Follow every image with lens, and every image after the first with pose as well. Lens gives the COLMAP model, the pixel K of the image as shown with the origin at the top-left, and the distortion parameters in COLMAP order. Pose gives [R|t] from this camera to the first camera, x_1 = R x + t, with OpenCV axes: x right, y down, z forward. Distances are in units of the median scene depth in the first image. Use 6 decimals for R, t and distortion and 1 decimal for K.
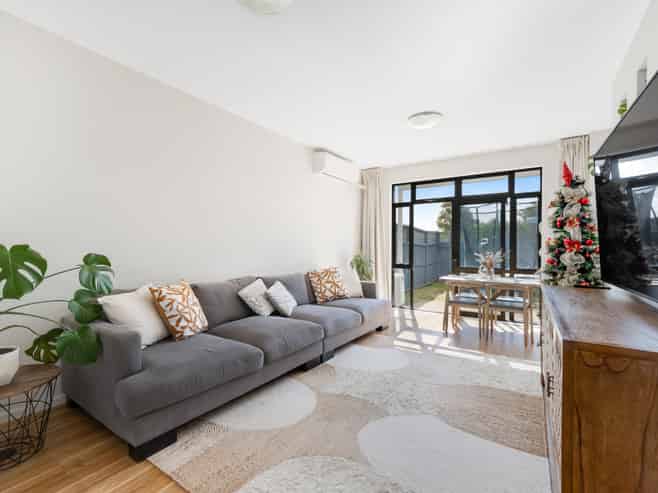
lens RADIAL K [[296.6, 0, 329.0], [0, 296.6, 246.5], [0, 0, 1]] dist [-0.000843, -0.000183]
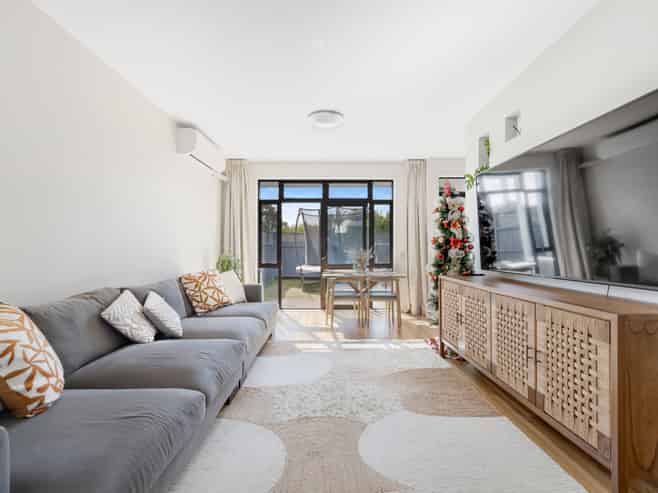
lens RADIAL K [[296.6, 0, 329.0], [0, 296.6, 246.5], [0, 0, 1]] dist [-0.000843, -0.000183]
pose [[0.831687, -0.000751, 0.555245, -0.227546], [0.000606, 1.000000, 0.000445, 0.006568], [-0.555245, -0.000033, 0.831687, 0.162055]]
